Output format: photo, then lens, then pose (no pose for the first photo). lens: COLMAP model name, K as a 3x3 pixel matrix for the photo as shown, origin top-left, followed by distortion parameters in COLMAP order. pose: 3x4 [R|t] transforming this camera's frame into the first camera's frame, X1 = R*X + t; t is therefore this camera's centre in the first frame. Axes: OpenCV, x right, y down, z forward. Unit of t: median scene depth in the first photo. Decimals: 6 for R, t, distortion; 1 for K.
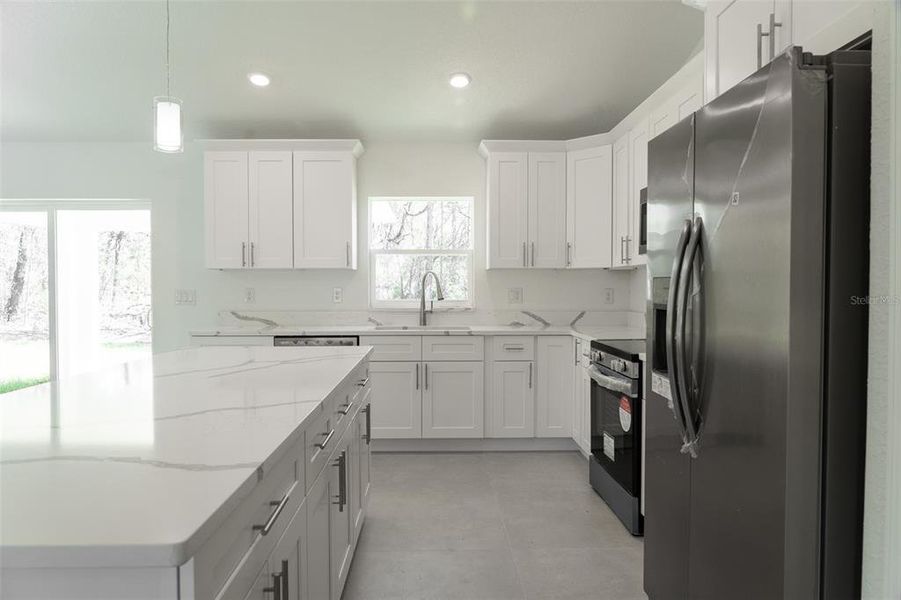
lens RADIAL K [[608.7, 0, 450.5], [0, 608.7, 300.0], [0, 0, 1]] dist [-0.021344, 0.000338]
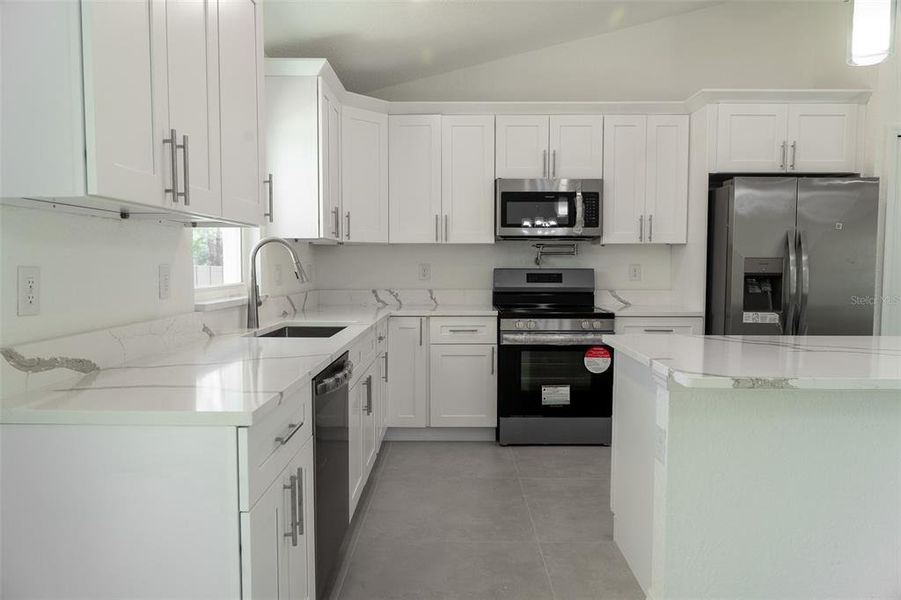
lens RADIAL K [[608.7, 0, 450.5], [0, 608.7, 300.0], [0, 0, 1]] dist [-0.021344, 0.000338]
pose [[0.043753, -0.059880, 0.997246, -0.665471], [0.021941, 0.998019, 0.058963, -0.017348], [-0.998801, 0.019301, 0.044980, 0.813867]]
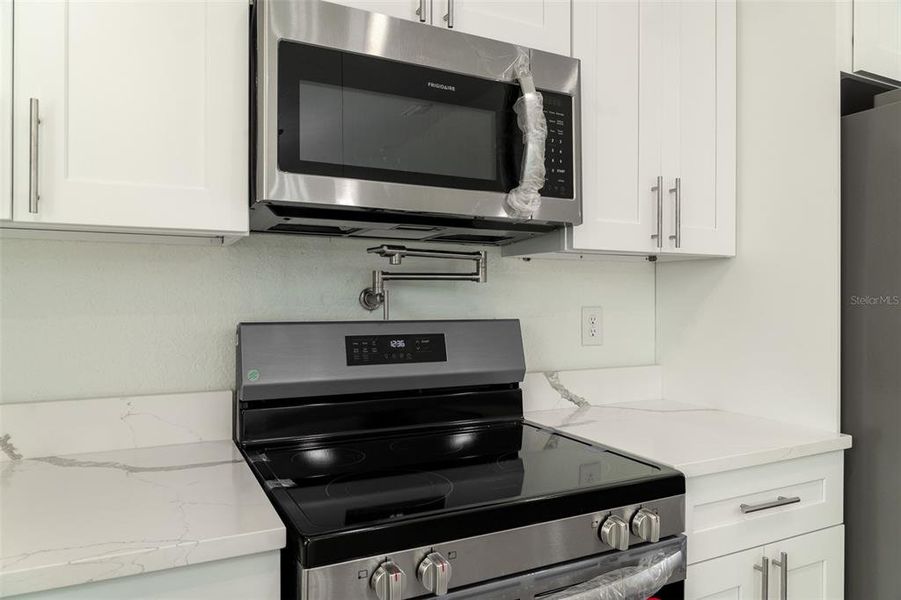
lens RADIAL K [[608.7, 0, 450.5], [0, 608.7, 300.0], [0, 0, 1]] dist [-0.021344, 0.000338]
pose [[-0.418818, -0.000503, 0.908070, 0.001404], [0.018454, 0.999789, 0.009066, -0.020389], [-0.907883, 0.020555, -0.418720, 0.816741]]
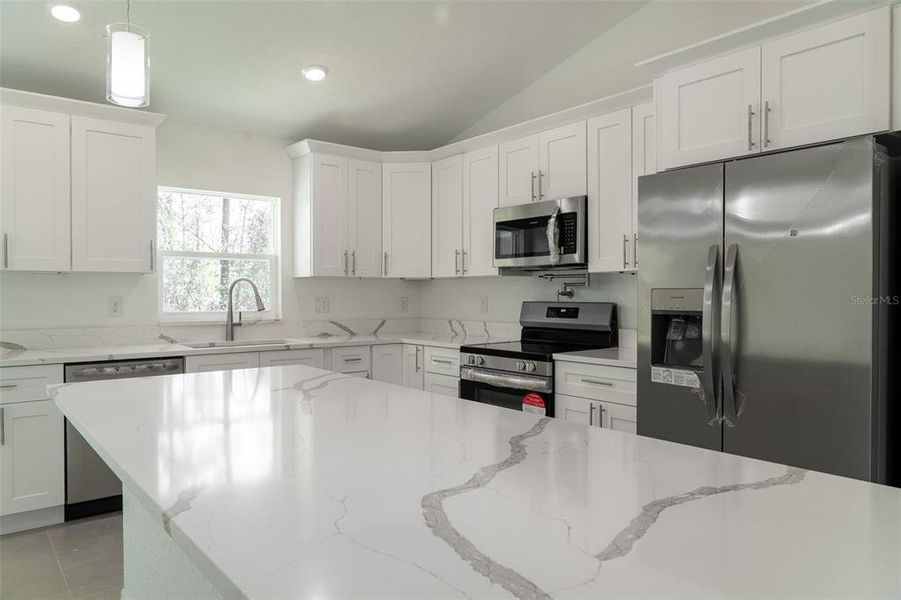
lens RADIAL K [[615.1, 0, 450.5], [0, 615.1, 300.0], [0, 0, 1]] dist [-0.008305, -0.000332]
pose [[0.798005, -0.005561, 0.602625, -0.337193], [0.013297, 0.999876, -0.008381, -0.004546], [-0.602504, 0.014701, 0.797980, 0.116076]]
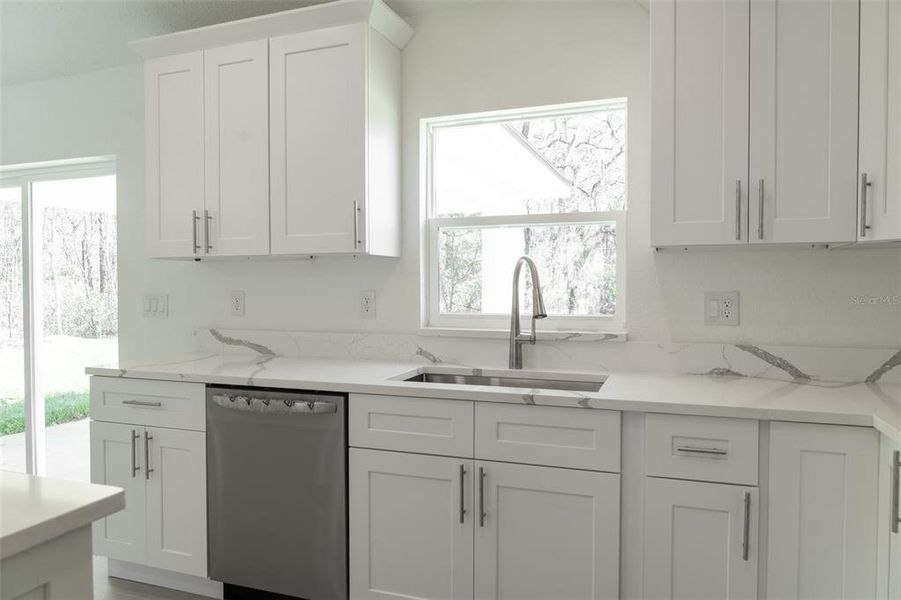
lens RADIAL K [[615.1, 0, 450.5], [0, 615.1, 300.0], [0, 0, 1]] dist [-0.008305, -0.000332]
pose [[0.929294, 0.007934, -0.369256, 0.093752], [-0.007626, 0.999968, 0.002293, -0.014192], [0.369263, 0.000685, 0.929325, 0.542378]]
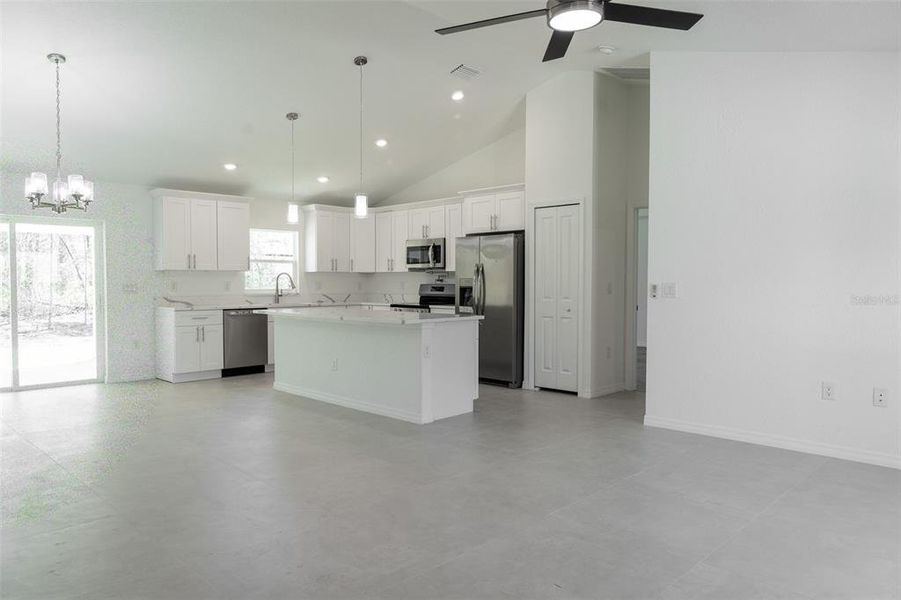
lens RADIAL K [[615.1, 0, 450.5], [0, 615.1, 300.0], [0, 0, 1]] dist [-0.008305, -0.000332]
pose [[0.721945, -0.019881, 0.691665, -0.963103], [0.014562, 0.999802, 0.013540, 0.016408], [-0.691797, 0.000297, 0.722092, -0.673611]]
